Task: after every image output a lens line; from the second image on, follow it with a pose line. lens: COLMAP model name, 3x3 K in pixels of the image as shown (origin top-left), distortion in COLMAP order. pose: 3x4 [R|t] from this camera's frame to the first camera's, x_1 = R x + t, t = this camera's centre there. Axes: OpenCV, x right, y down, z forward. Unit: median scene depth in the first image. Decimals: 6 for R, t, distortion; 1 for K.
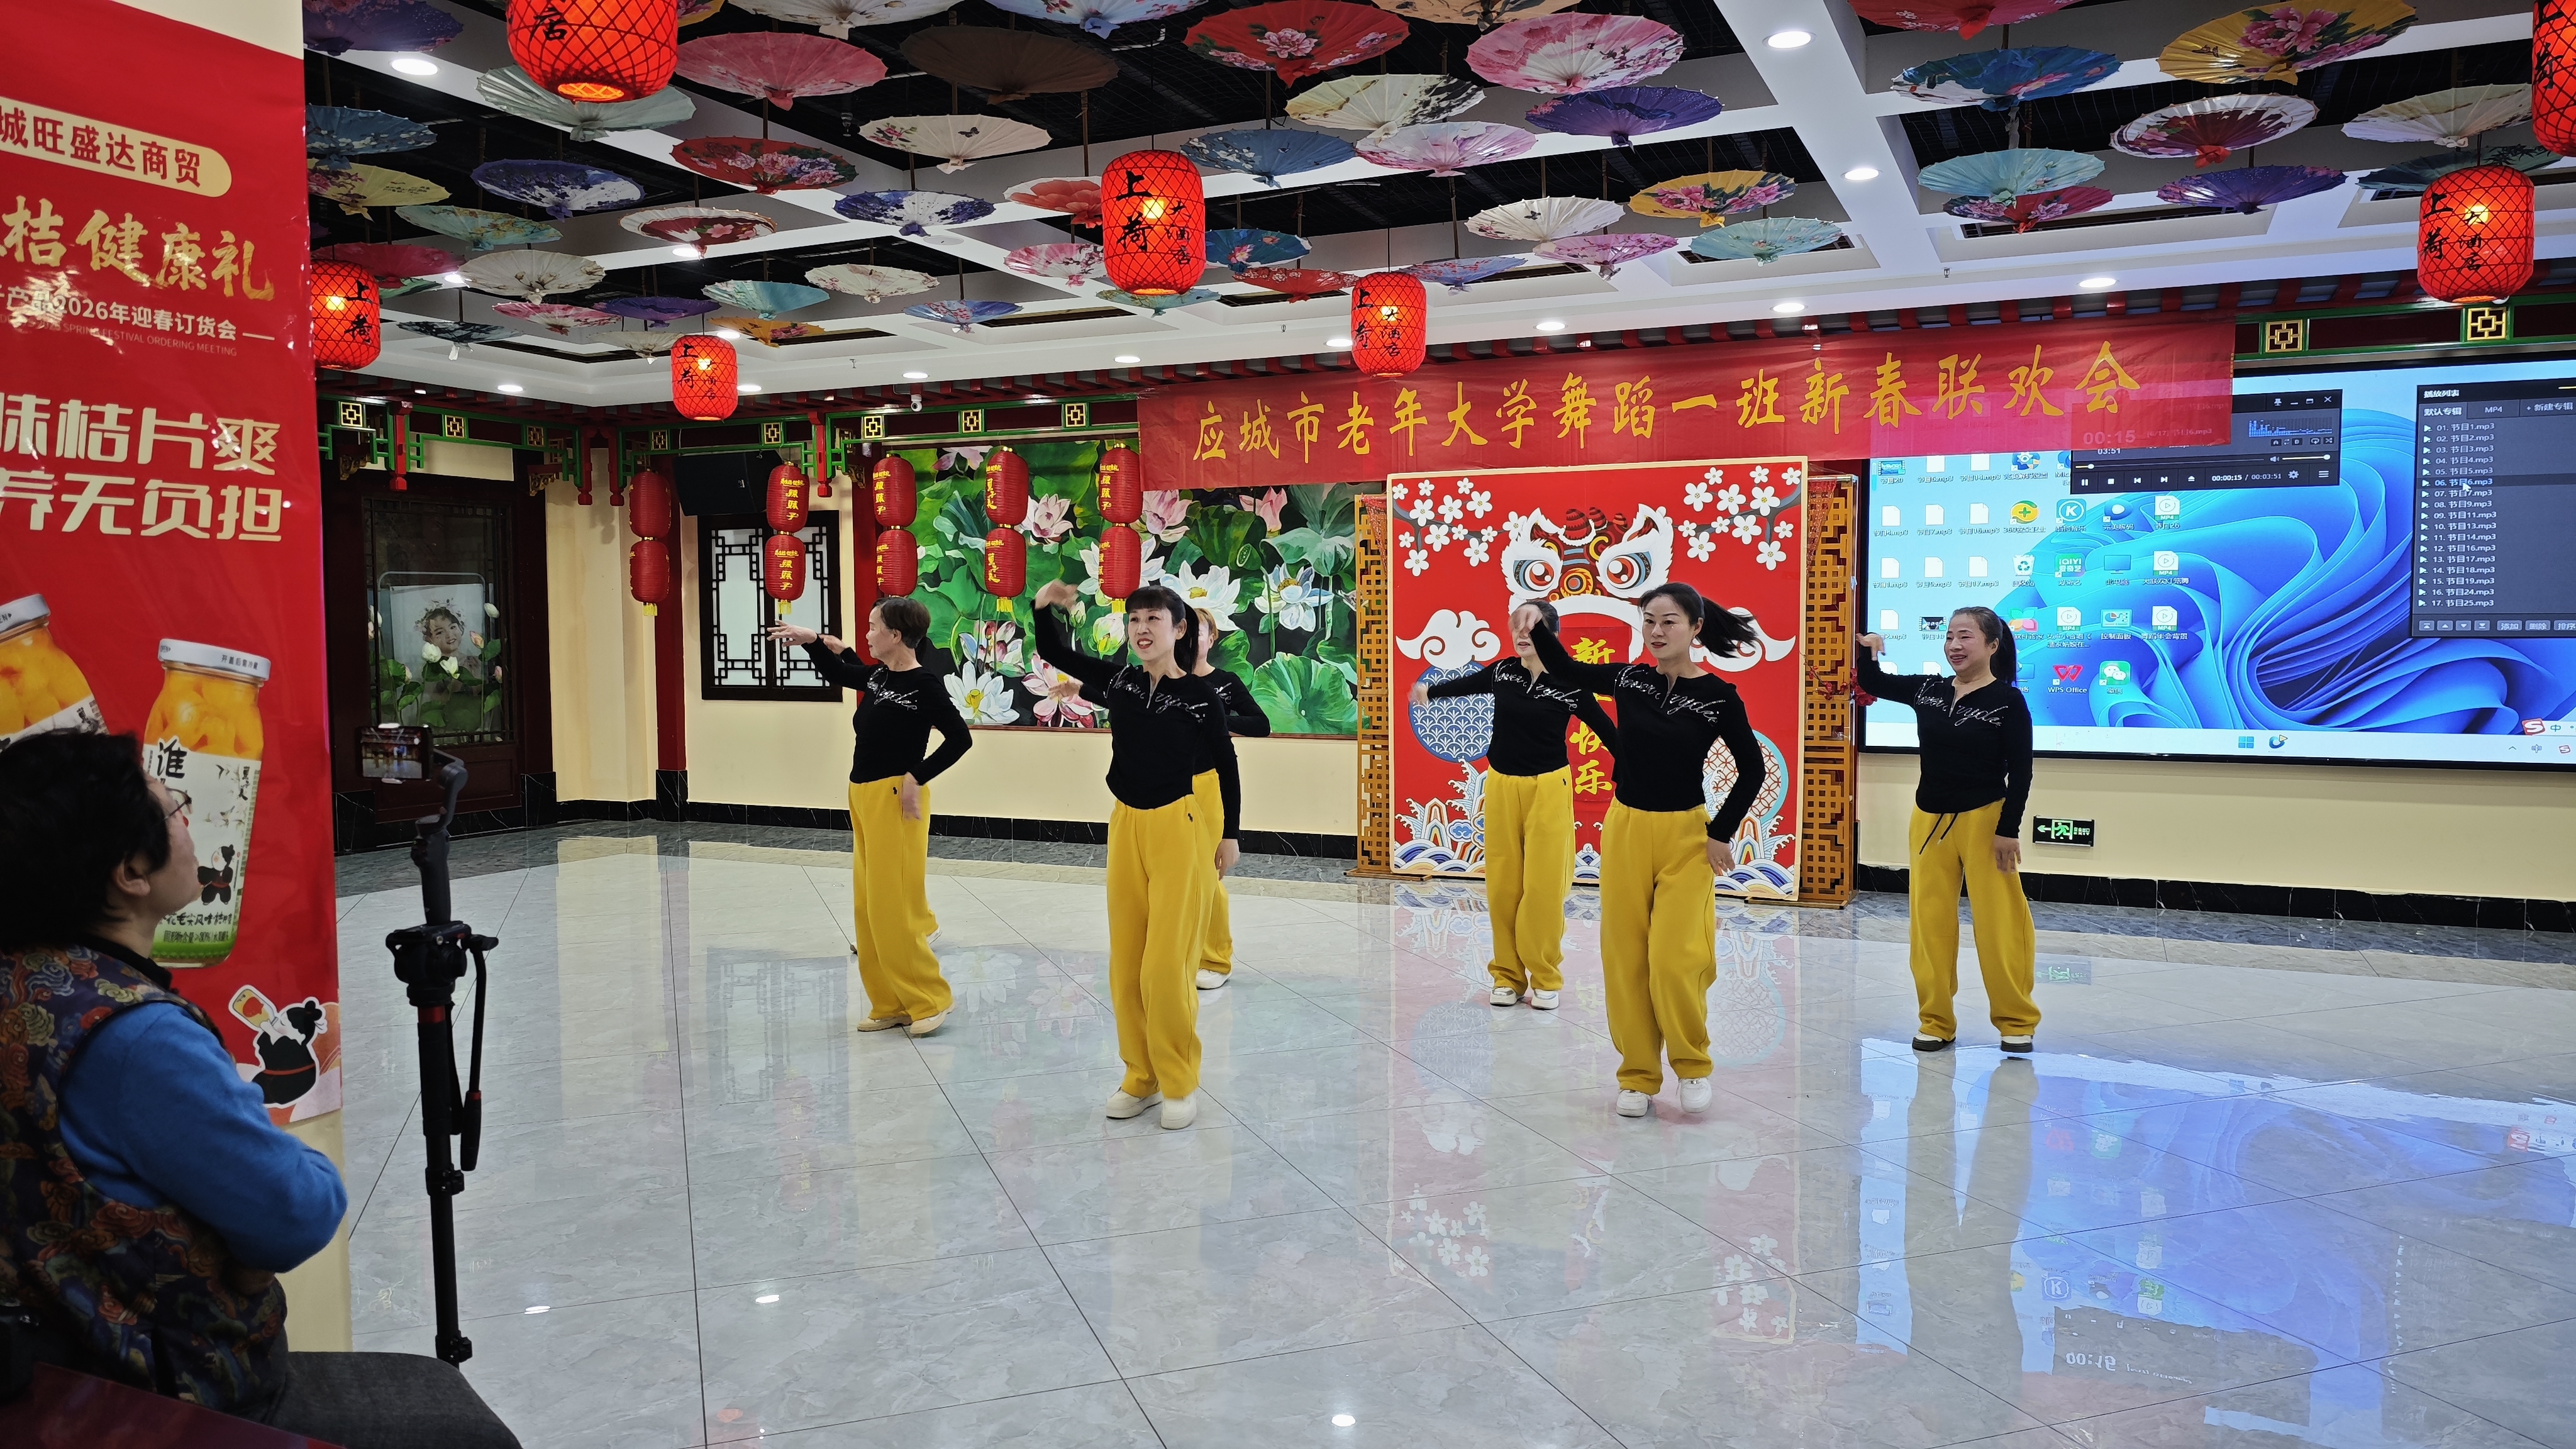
lens RADIAL K [[1735.3, 0, 1283.7], [0, 1735.3, 729.7], [0, 0, 1]] dist [0.093260, -0.127573]
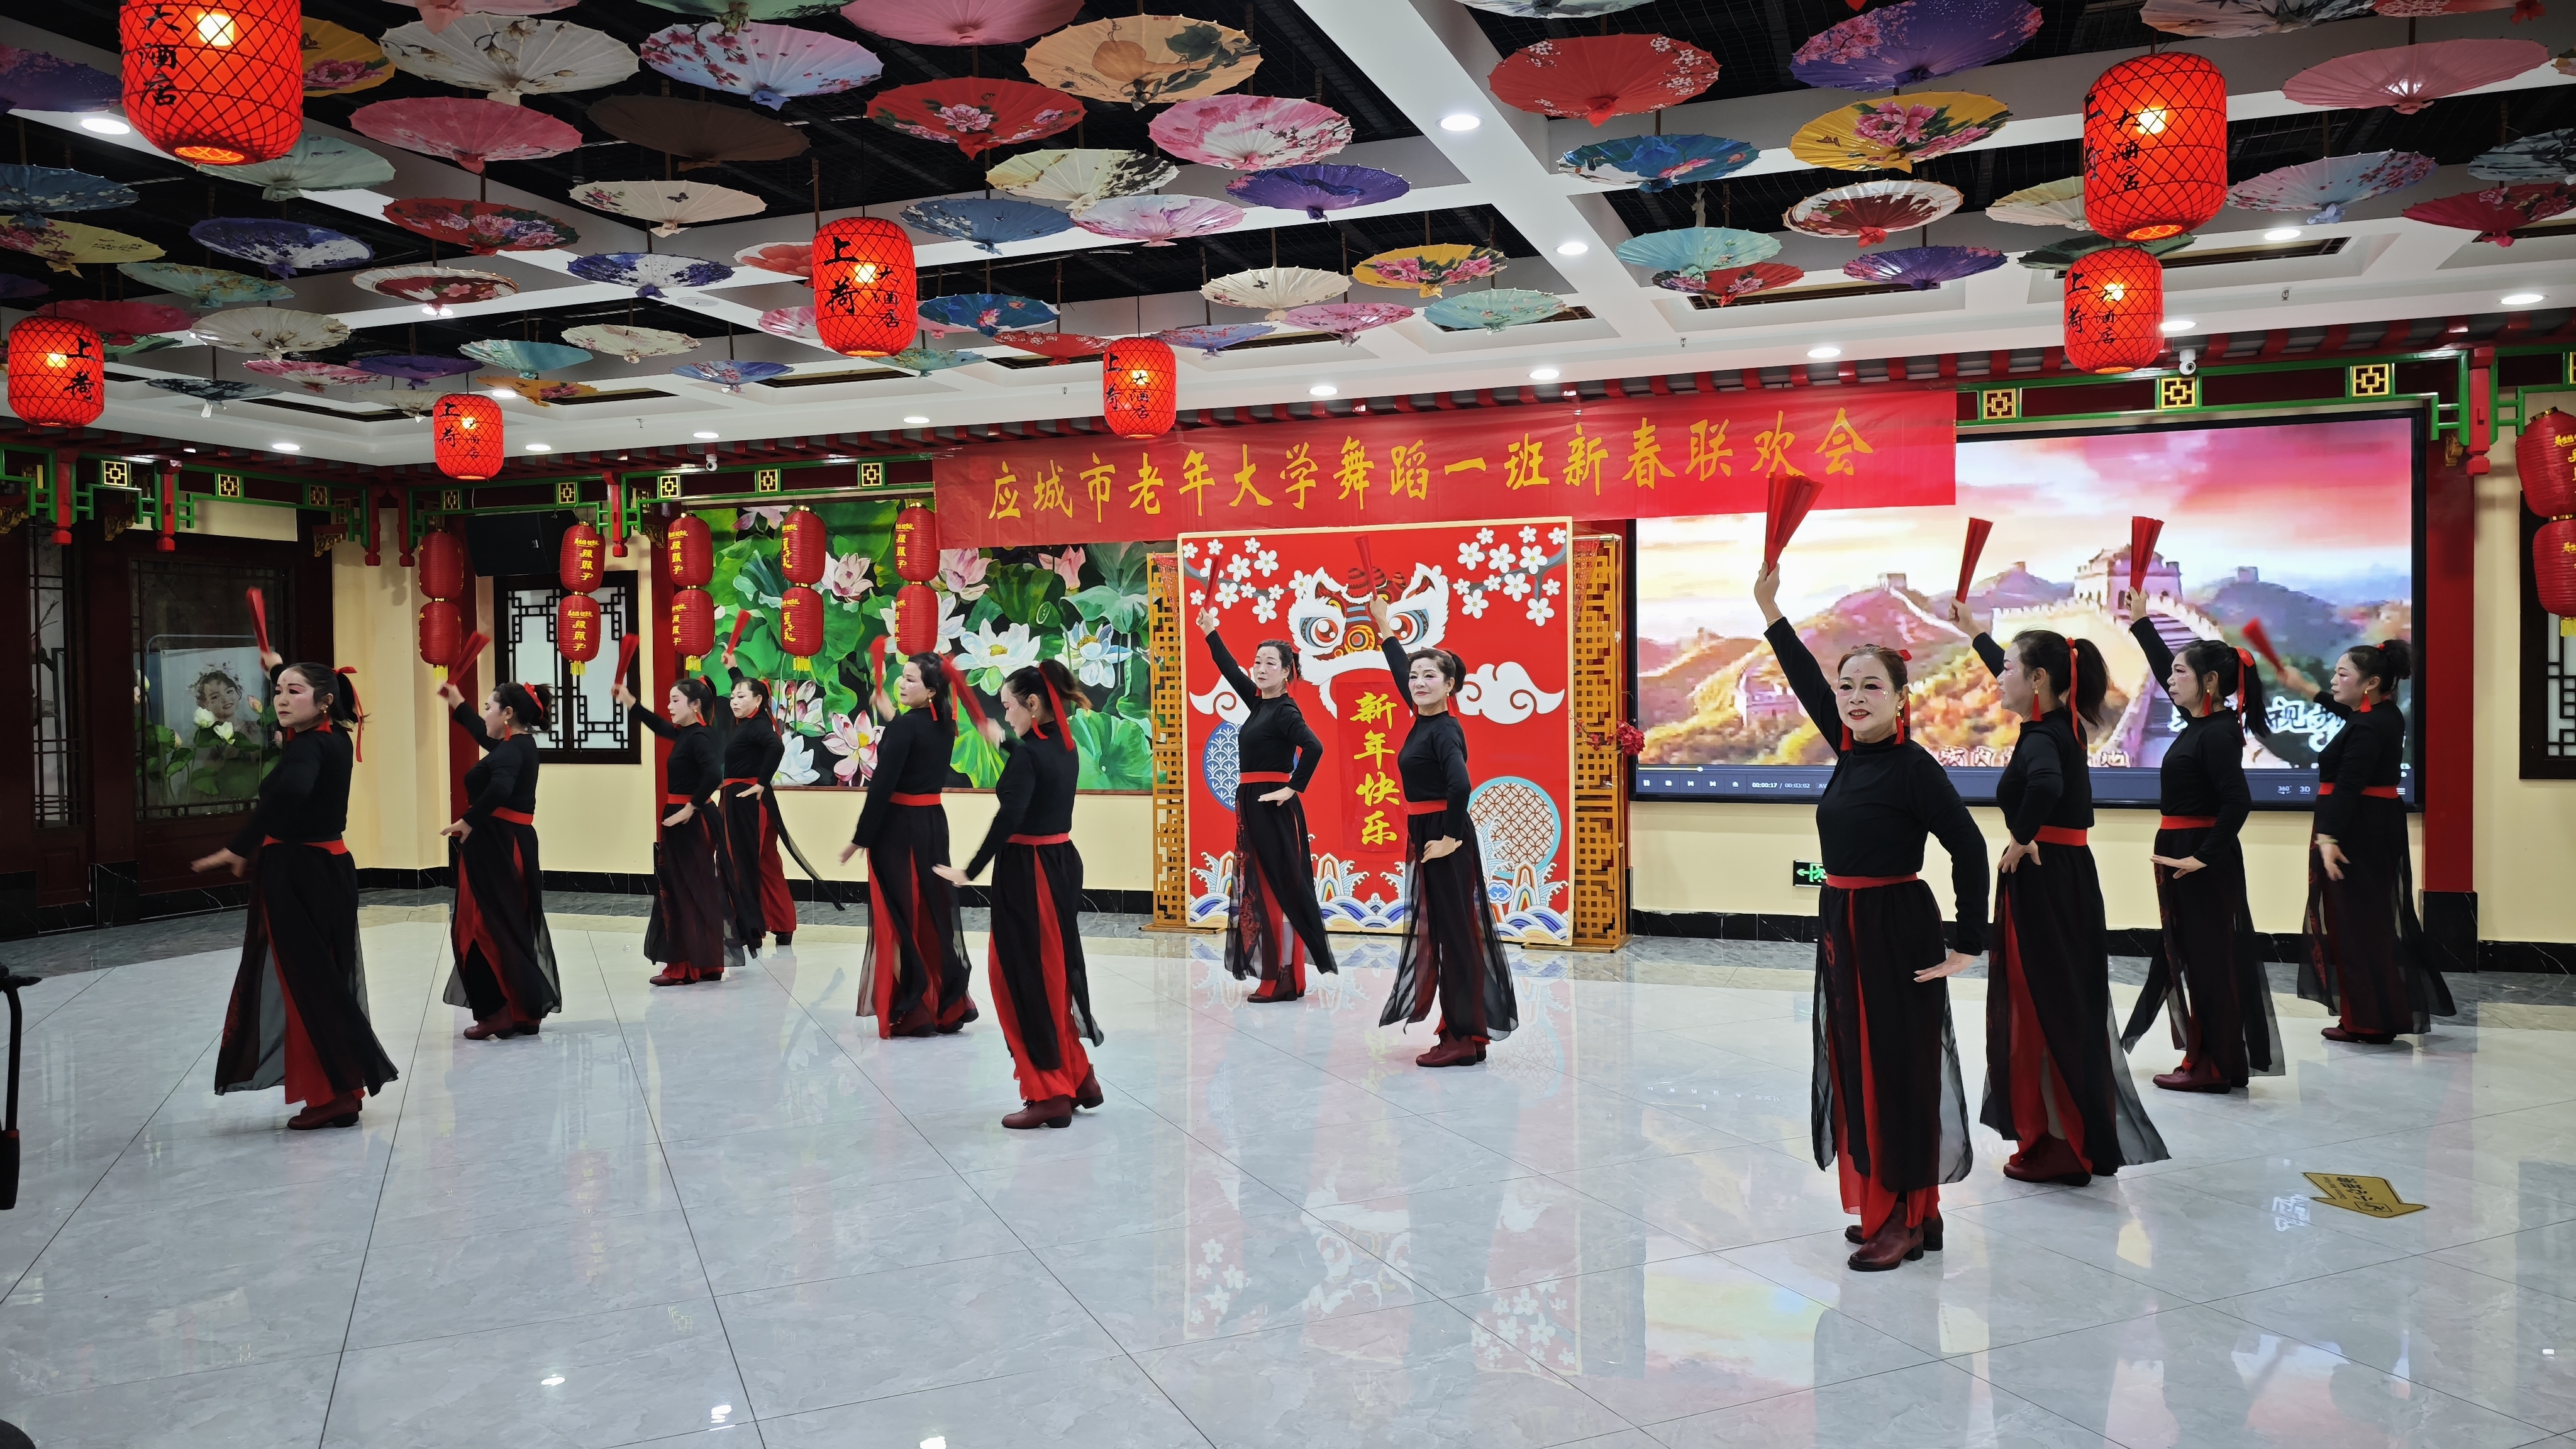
lens RADIAL K [[1737.5, 0, 1287.2], [0, 1737.5, 724.5], [0, 0, 1]] dist [0.074680, -0.080581]
pose [[0.997146, -0.008853, 0.074970, 0.047174], [0.011674, 0.999237, -0.037279, 0.003766], [-0.074583, 0.038048, 0.996489, -0.015894]]
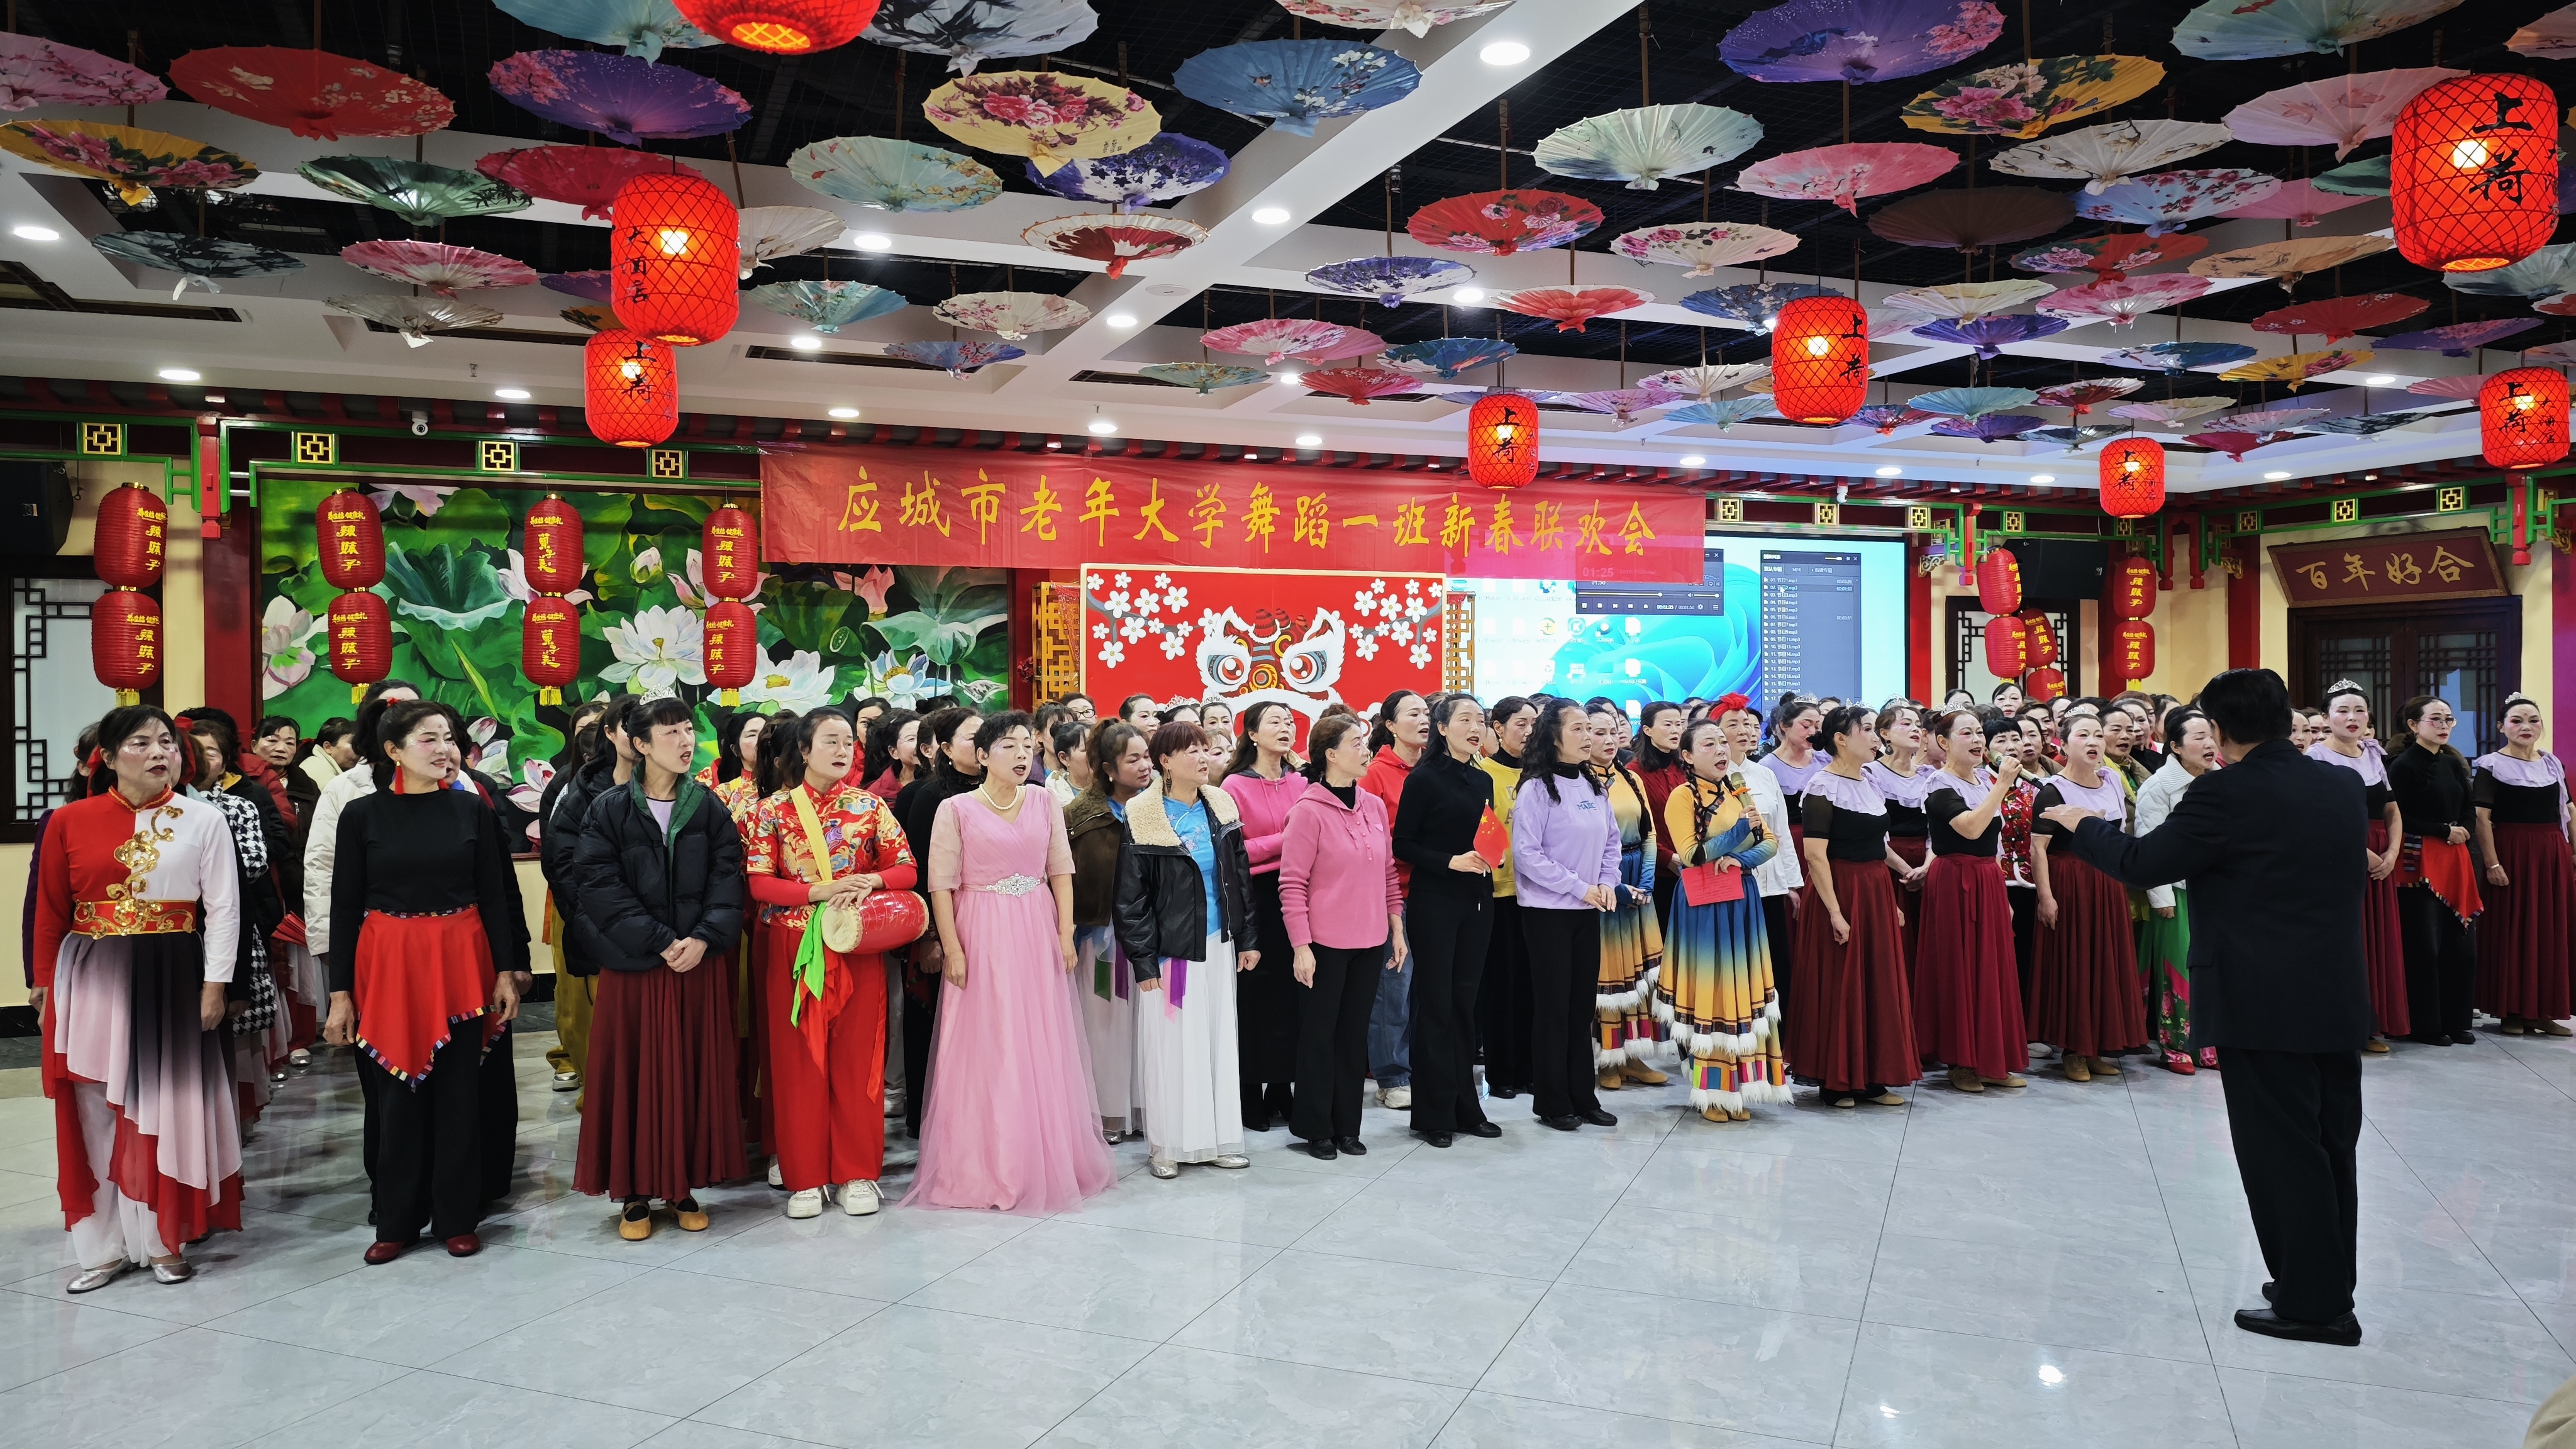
lens RADIAL K [[1732.3, 0, 1294.3], [0, 1732.3, 719.6], [0, 0, 1]] dist [0.042722, -0.068667]
pose [[0.667280, -0.009088, 0.744751, -0.590850], [0.048768, 0.998313, -0.031512, -0.024049], [-0.743208, 0.057347, 0.666598, 0.276871]]
